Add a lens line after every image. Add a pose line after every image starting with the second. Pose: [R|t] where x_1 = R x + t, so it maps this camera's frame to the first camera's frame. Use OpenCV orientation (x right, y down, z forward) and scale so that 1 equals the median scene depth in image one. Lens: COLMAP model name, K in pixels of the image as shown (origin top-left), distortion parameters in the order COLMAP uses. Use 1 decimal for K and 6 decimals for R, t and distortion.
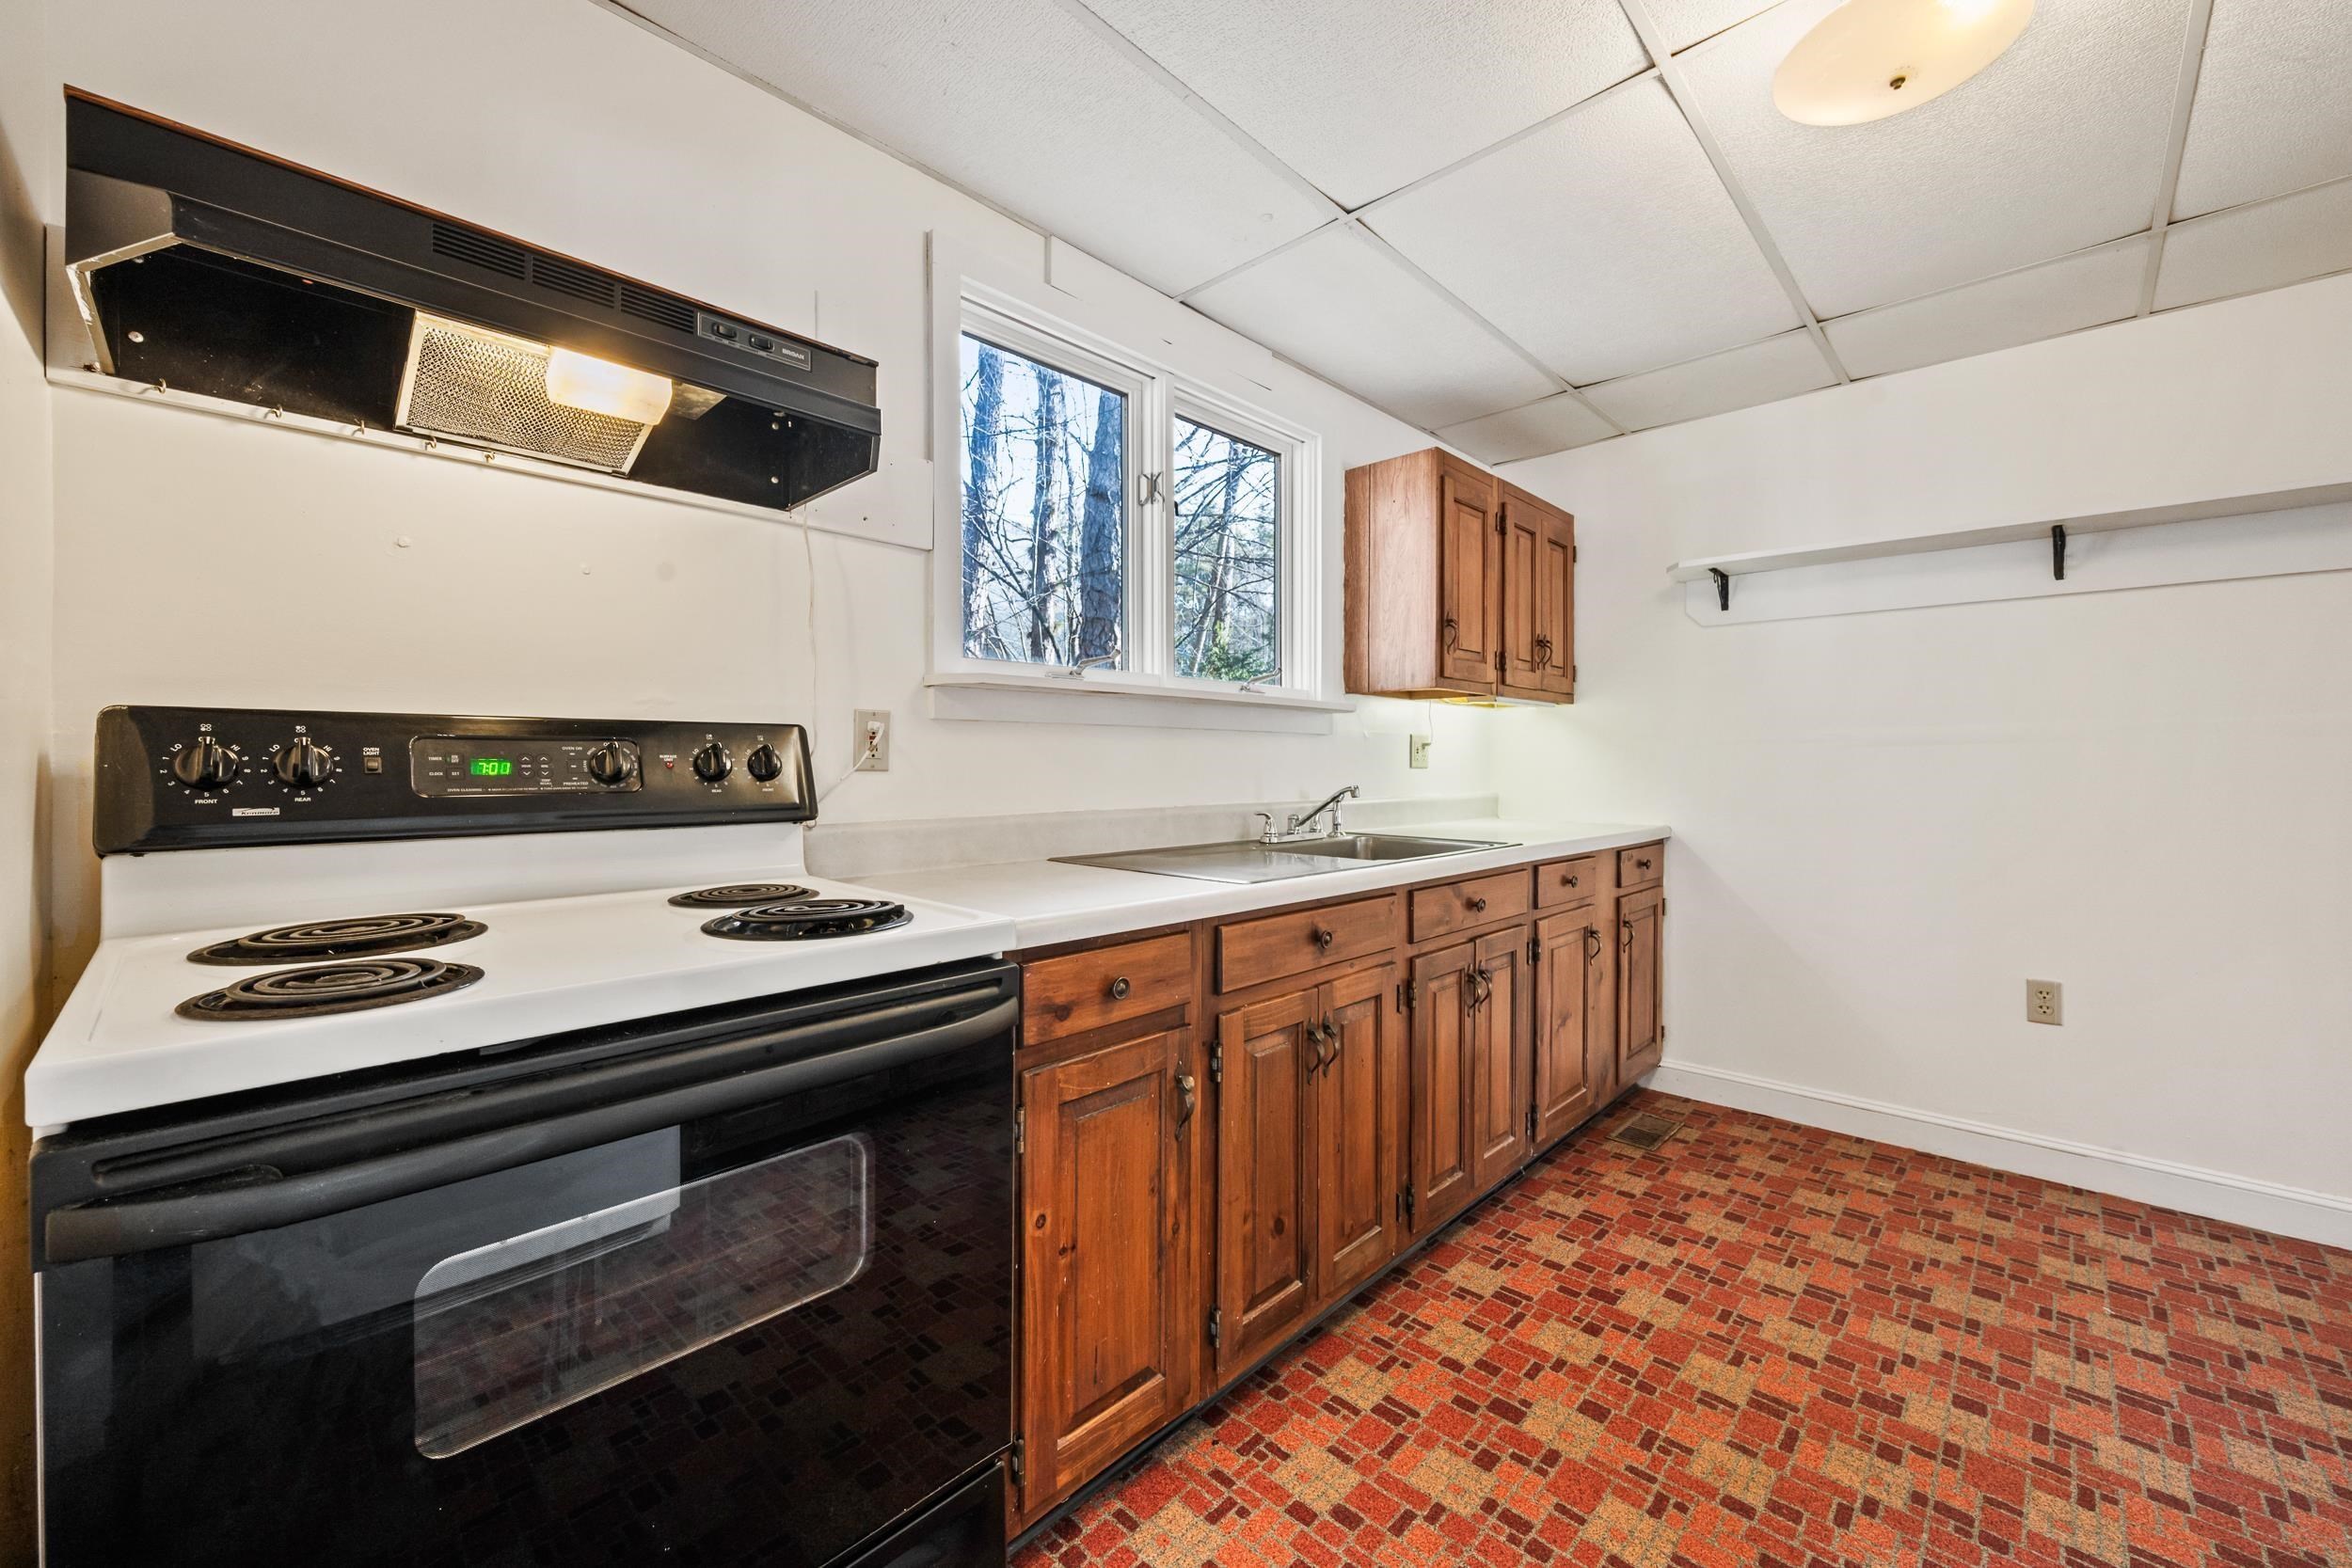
lens RADIAL K [[924.3, 0, 1178.3], [0, 924.3, 768.4], [0, 0, 1]] dist [0.001589, 0.000666]
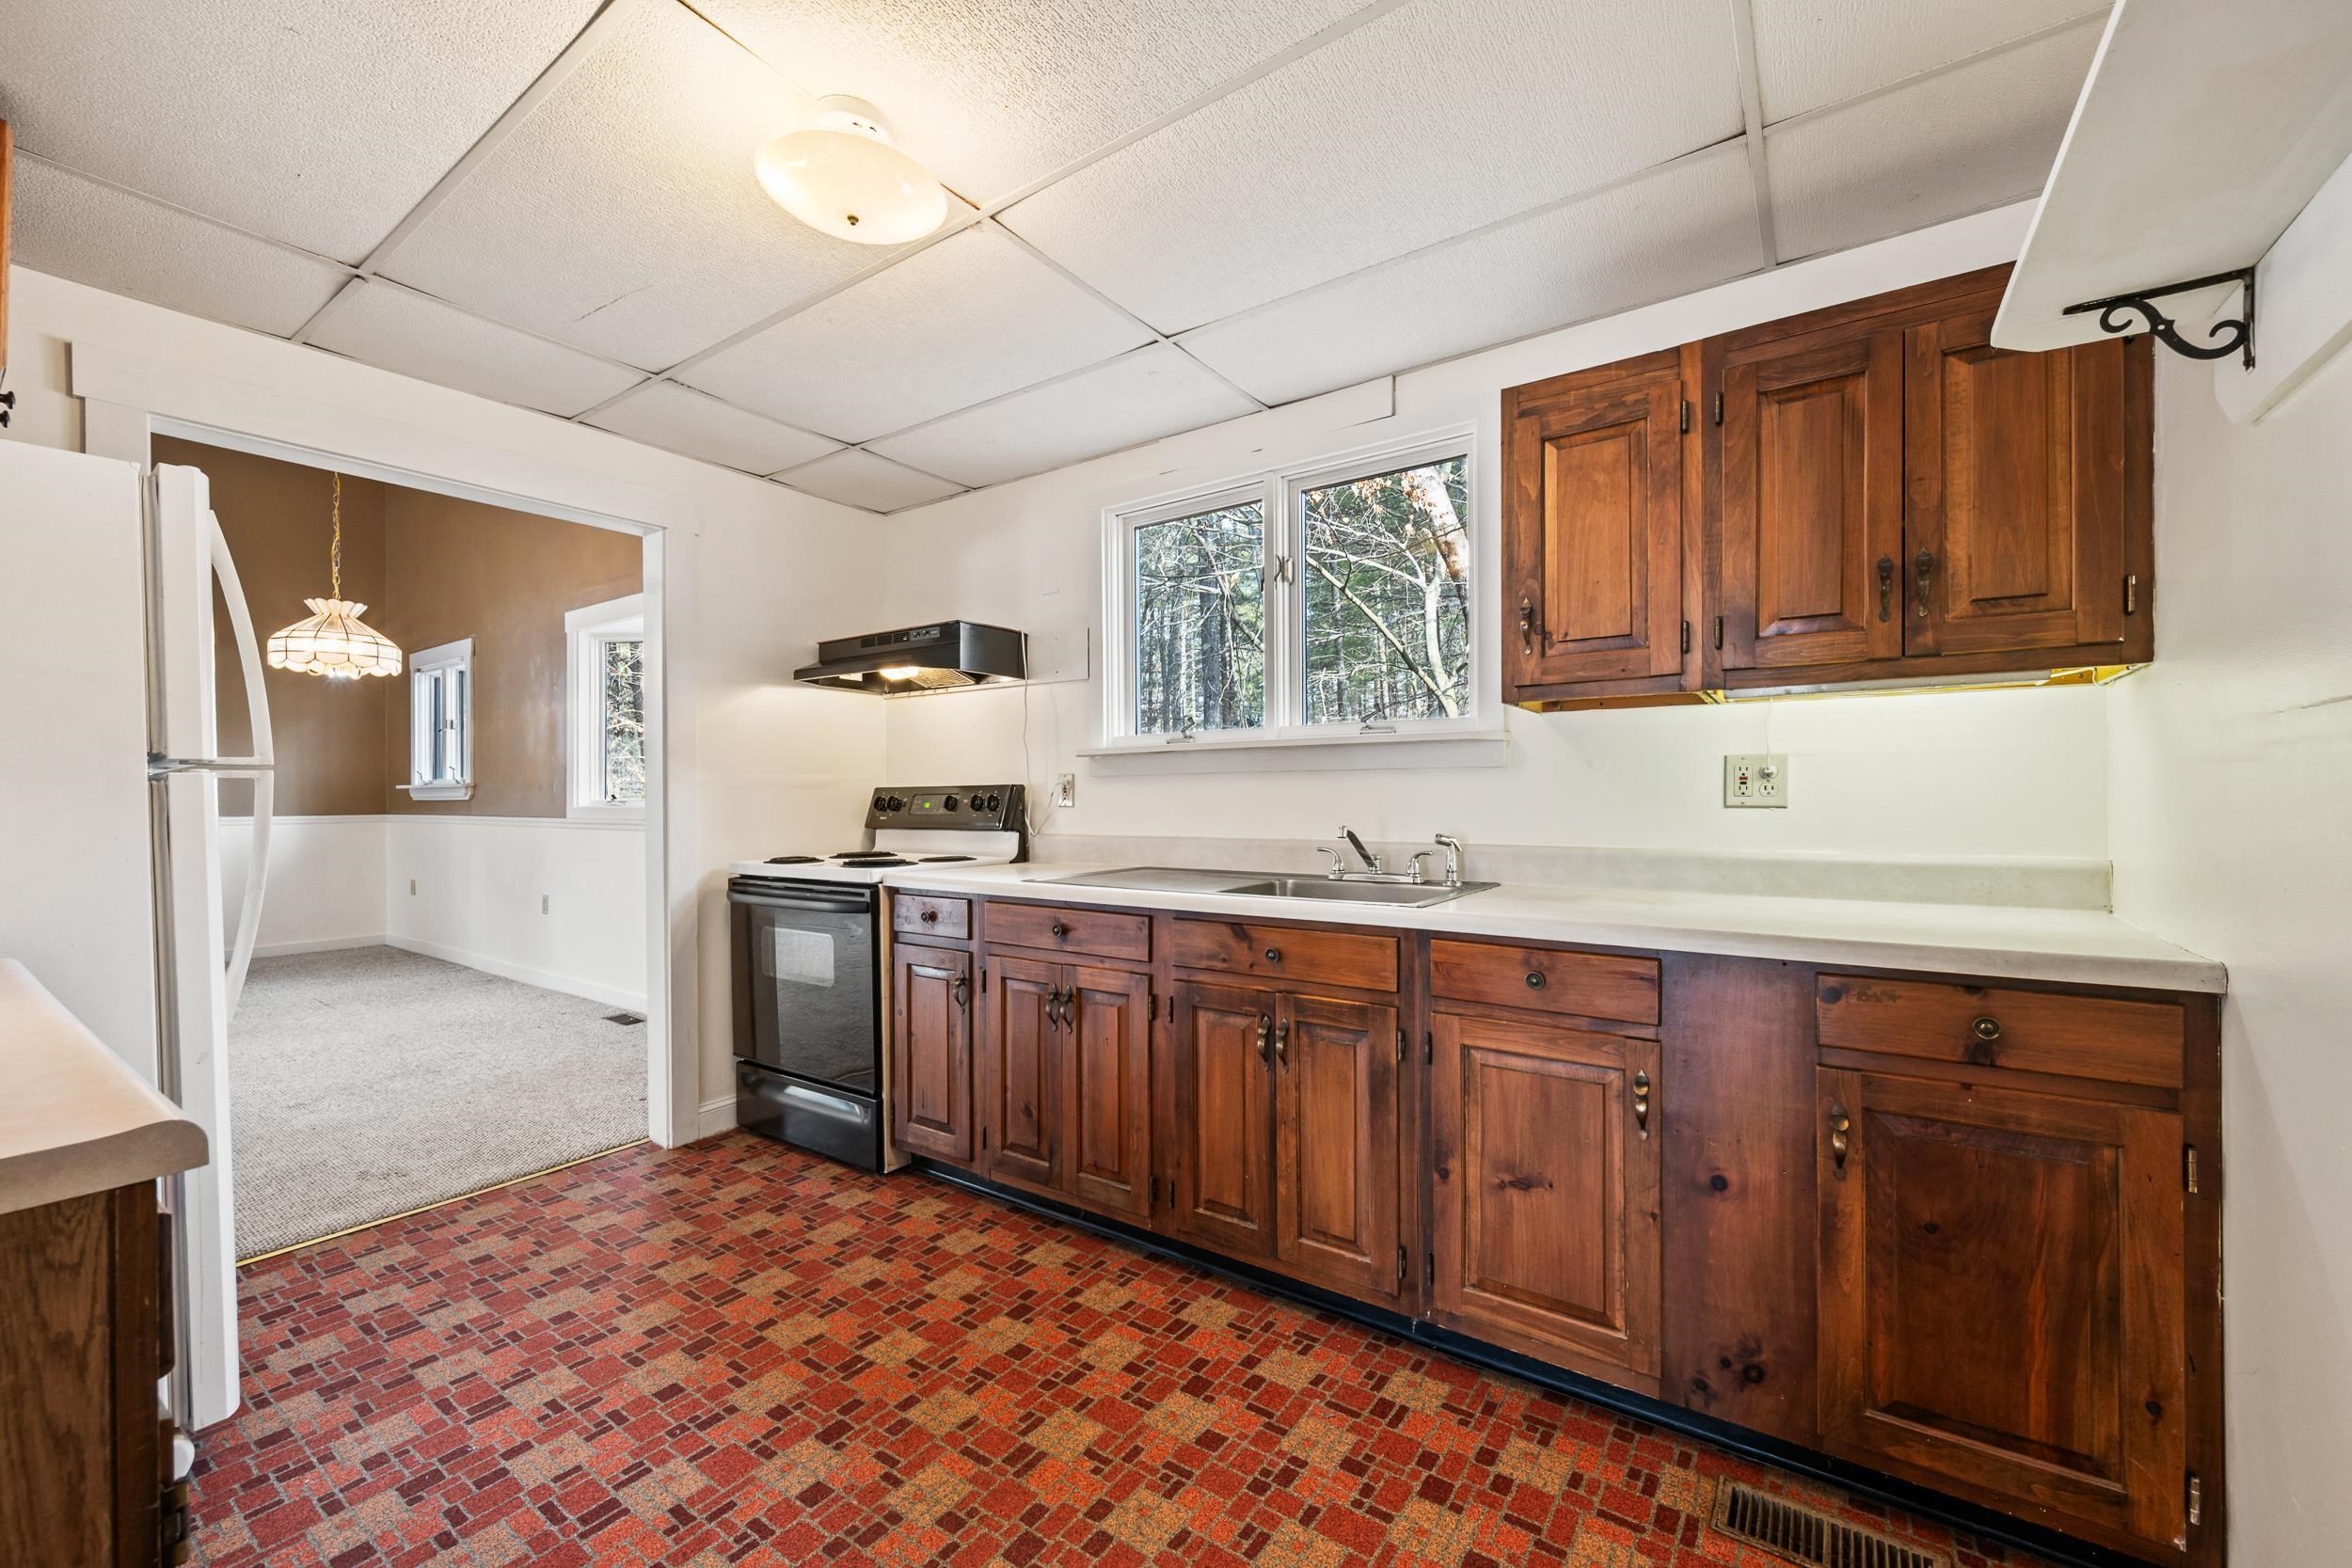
lens RADIAL K [[924.3, 0, 1180.1], [0, 924.3, 799.3], [0, 0, 1]] dist [0.001589, 0.000666]
pose [[0.156141, 0.000076, -0.987735, 1.461433], [0.000808, 1.000000, 0.000205, -0.011651], [0.987735, -0.000830, 0.156141, 0.902897]]
